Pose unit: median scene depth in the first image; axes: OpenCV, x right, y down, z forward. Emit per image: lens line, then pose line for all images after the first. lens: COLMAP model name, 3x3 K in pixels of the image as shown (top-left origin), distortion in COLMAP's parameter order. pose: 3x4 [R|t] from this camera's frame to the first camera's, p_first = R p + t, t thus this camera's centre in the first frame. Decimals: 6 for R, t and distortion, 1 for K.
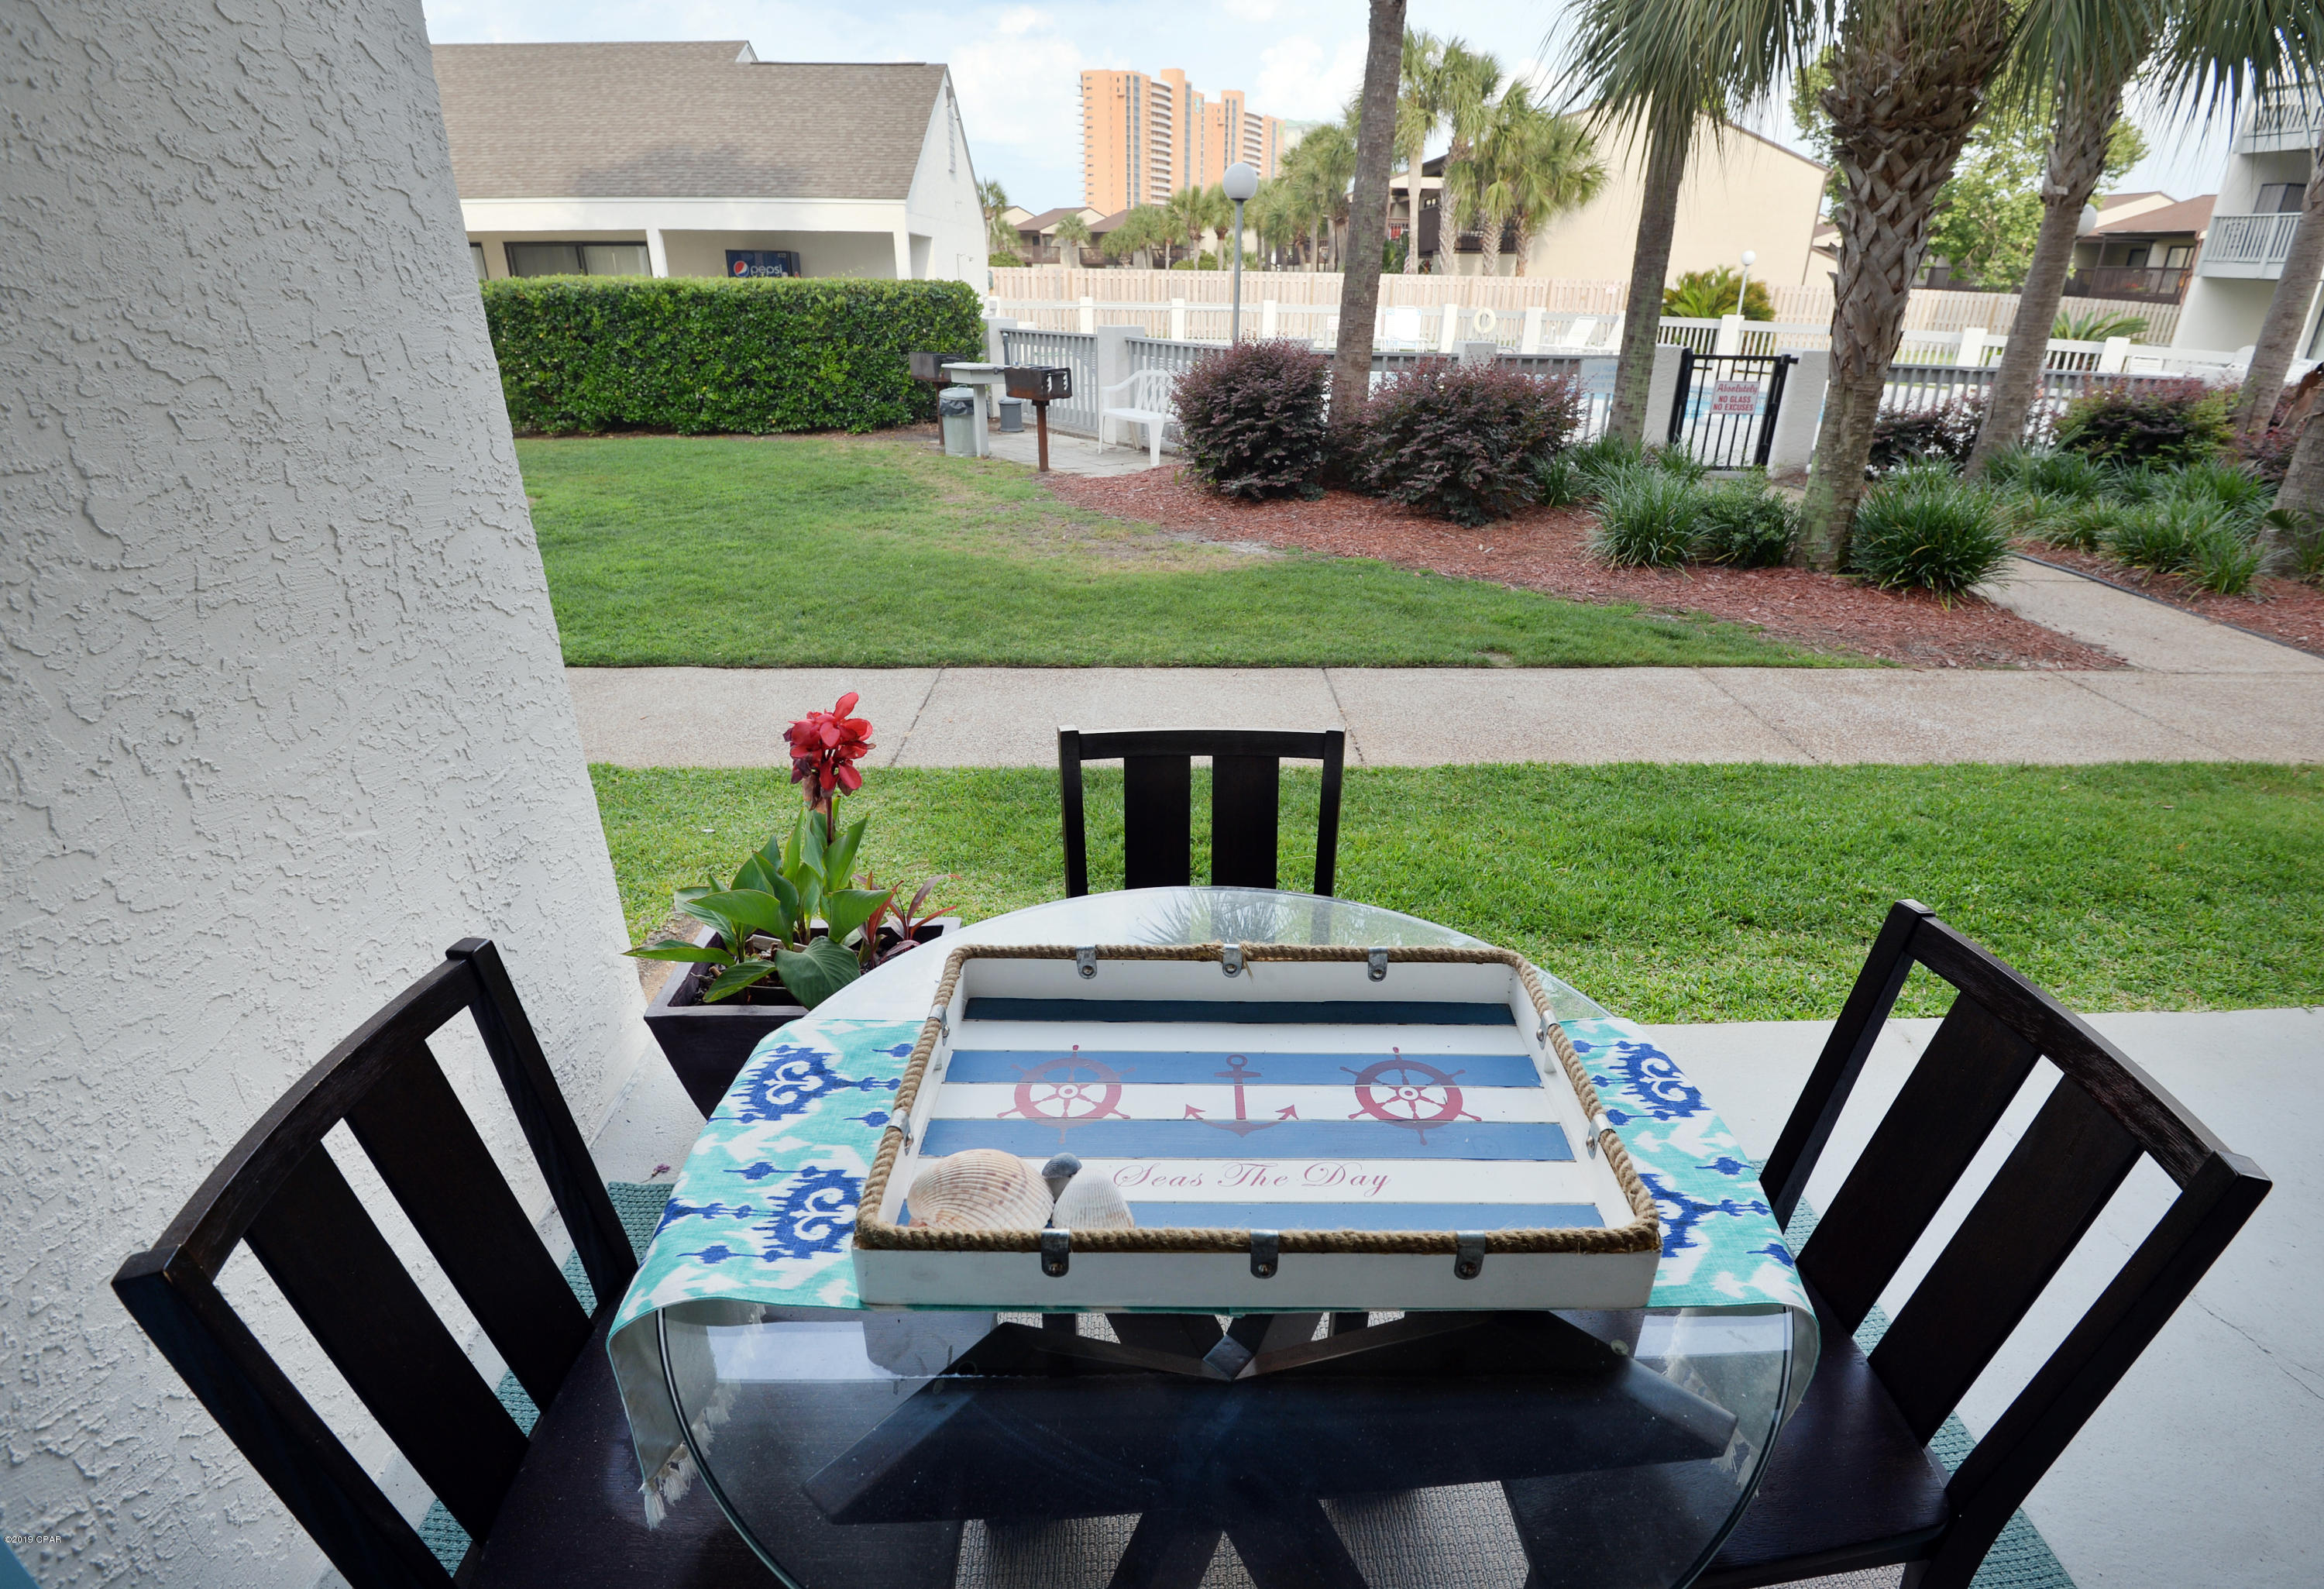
lens RADIAL K [[1123.9, 0, 1155.5], [0, 1123.9, 782.4], [0, 0, 1]] dist [-0.033712, -0.004504]
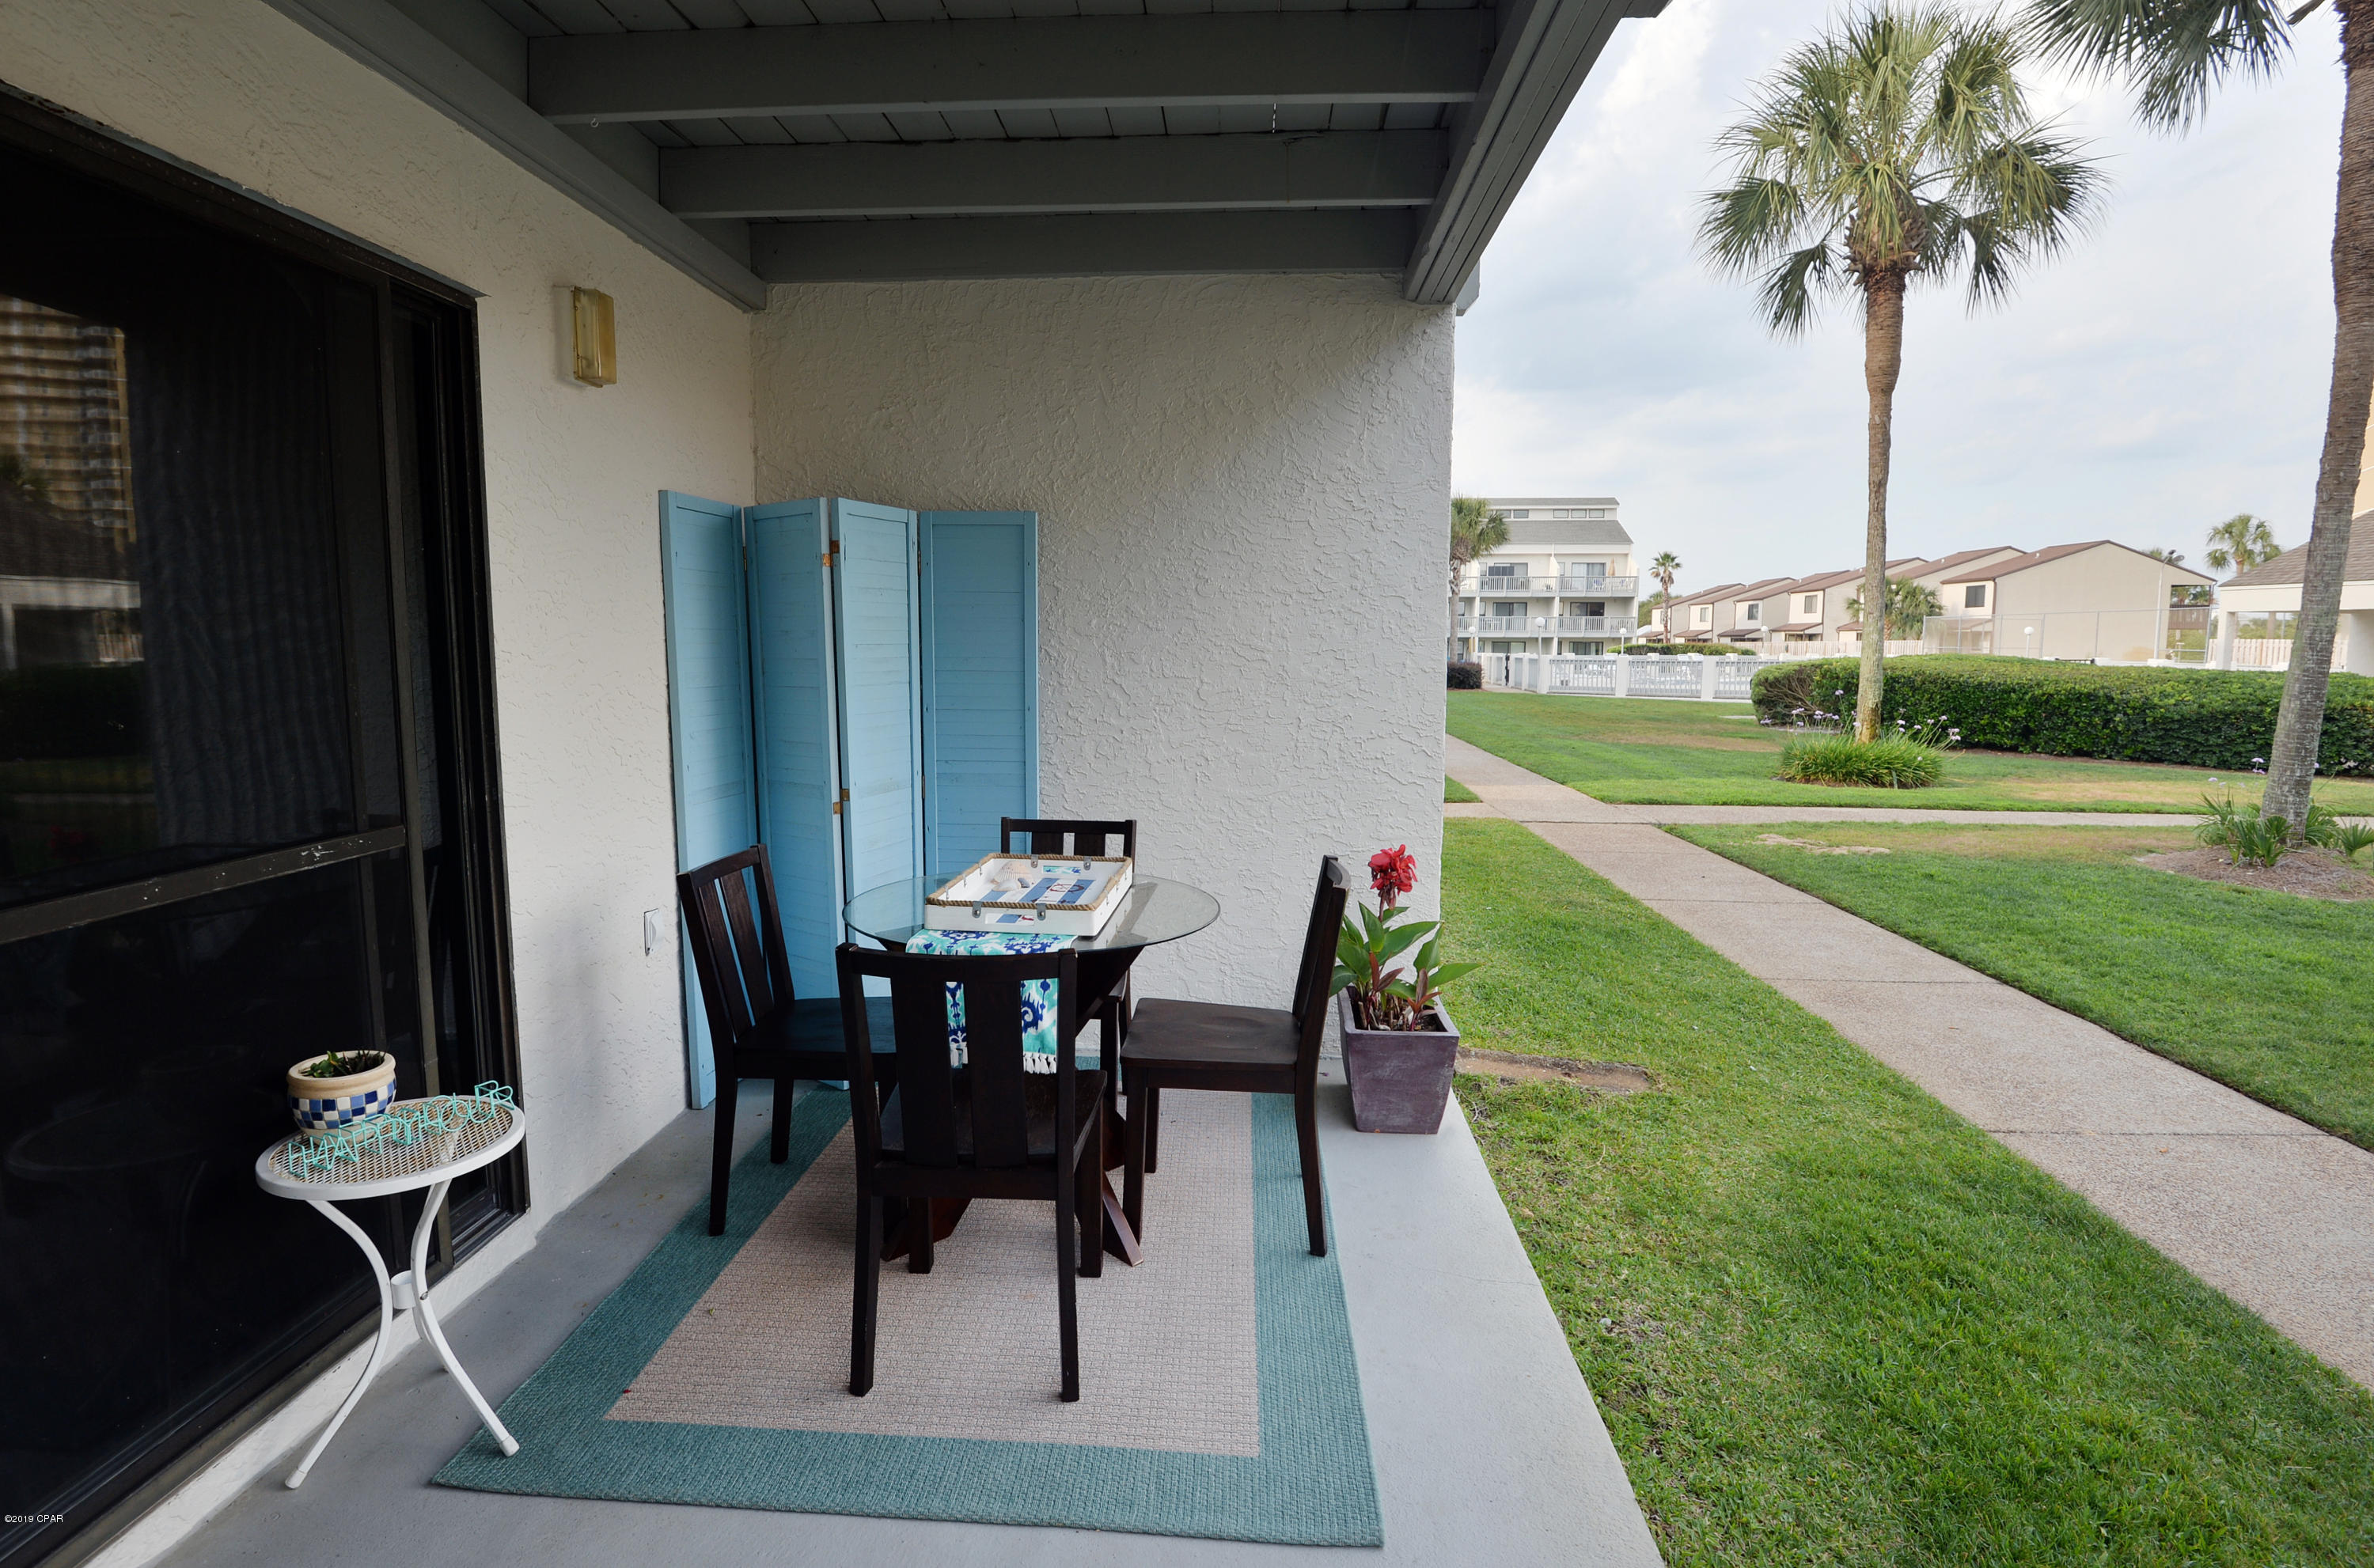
lens RADIAL K [[1159.0, 0, 1182.2], [0, 1159.0, 765.0], [0, 0, 1]] dist [-0.024492, -0.008966]
pose [[-0.050569, 0.096985, -0.994000, 2.168503], [-0.416456, 0.902568, 0.109250, -0.339116], [0.907748, 0.419482, -0.005252, 0.861204]]
